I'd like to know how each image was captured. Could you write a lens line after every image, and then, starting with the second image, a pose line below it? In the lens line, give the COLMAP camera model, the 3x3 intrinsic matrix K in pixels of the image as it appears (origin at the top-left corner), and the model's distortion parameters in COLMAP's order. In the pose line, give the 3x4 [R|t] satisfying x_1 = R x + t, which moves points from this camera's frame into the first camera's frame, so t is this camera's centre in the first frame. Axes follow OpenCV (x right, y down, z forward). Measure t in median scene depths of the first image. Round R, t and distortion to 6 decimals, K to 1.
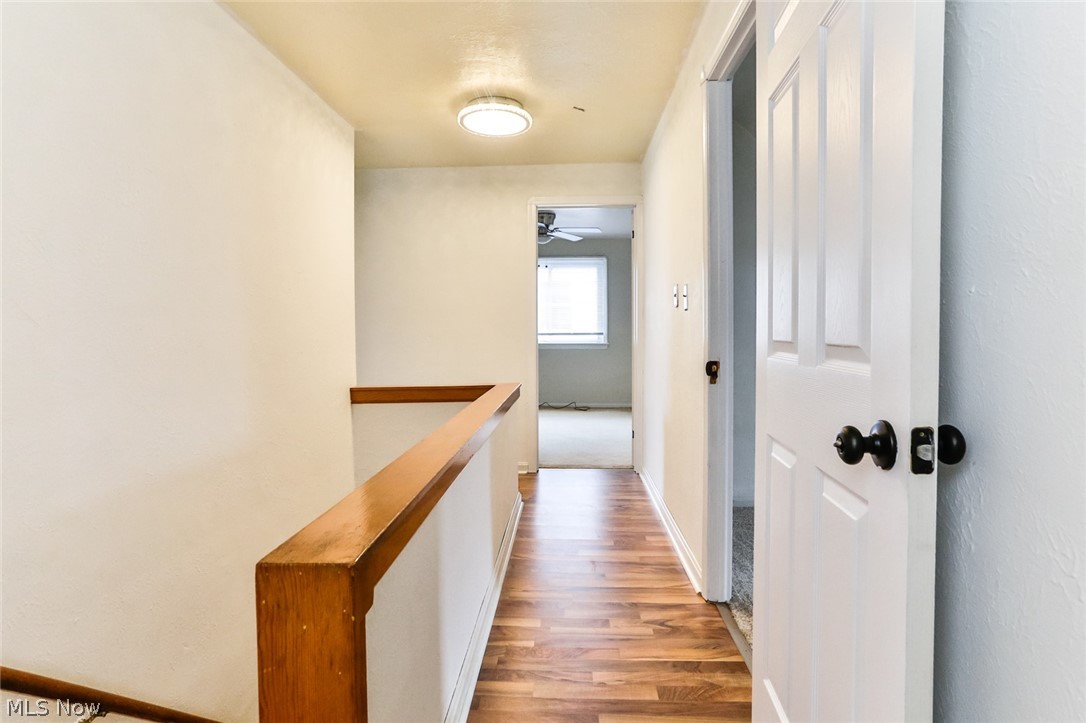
lens RADIAL K [[557.5, 0, 541.2], [0, 557.5, 348.7], [0, 0, 1]] dist [-0.052782, 0.033937]
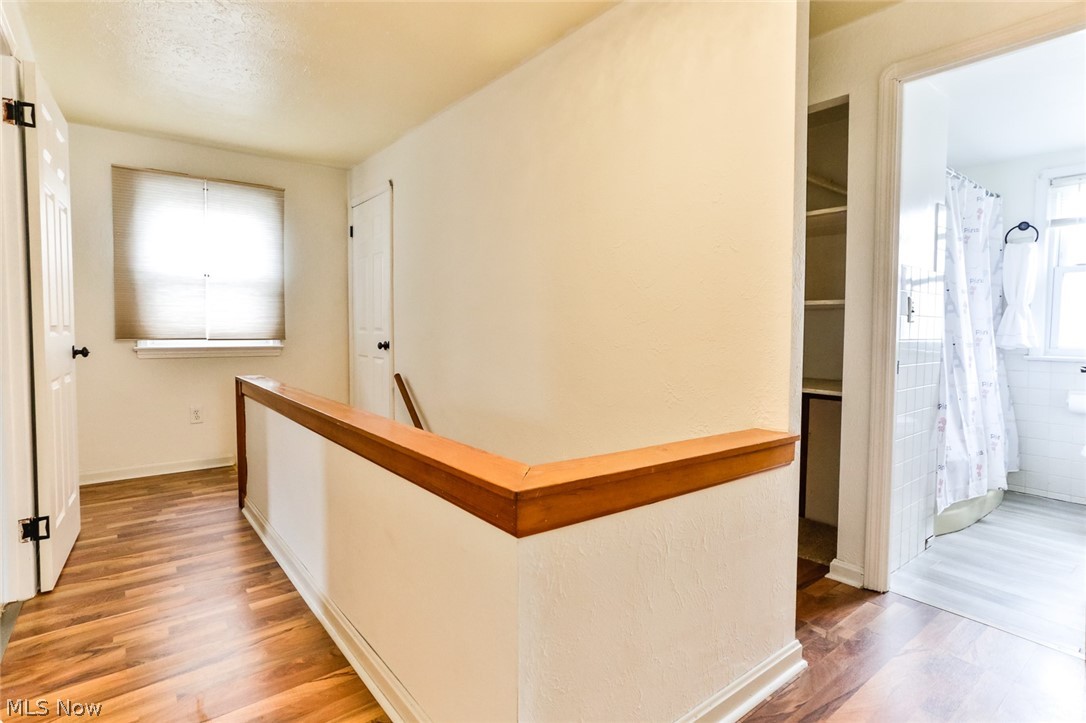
lens RADIAL K [[557.5, 0, 541.2], [0, 557.5, 348.7], [0, 0, 1]] dist [-0.052782, 0.033937]
pose [[-0.751253, 0.035785, -0.659043, 0.246833], [-0.018744, 0.996970, 0.075501, -0.065763], [0.659748, 0.069074, -0.748306, 2.111712]]
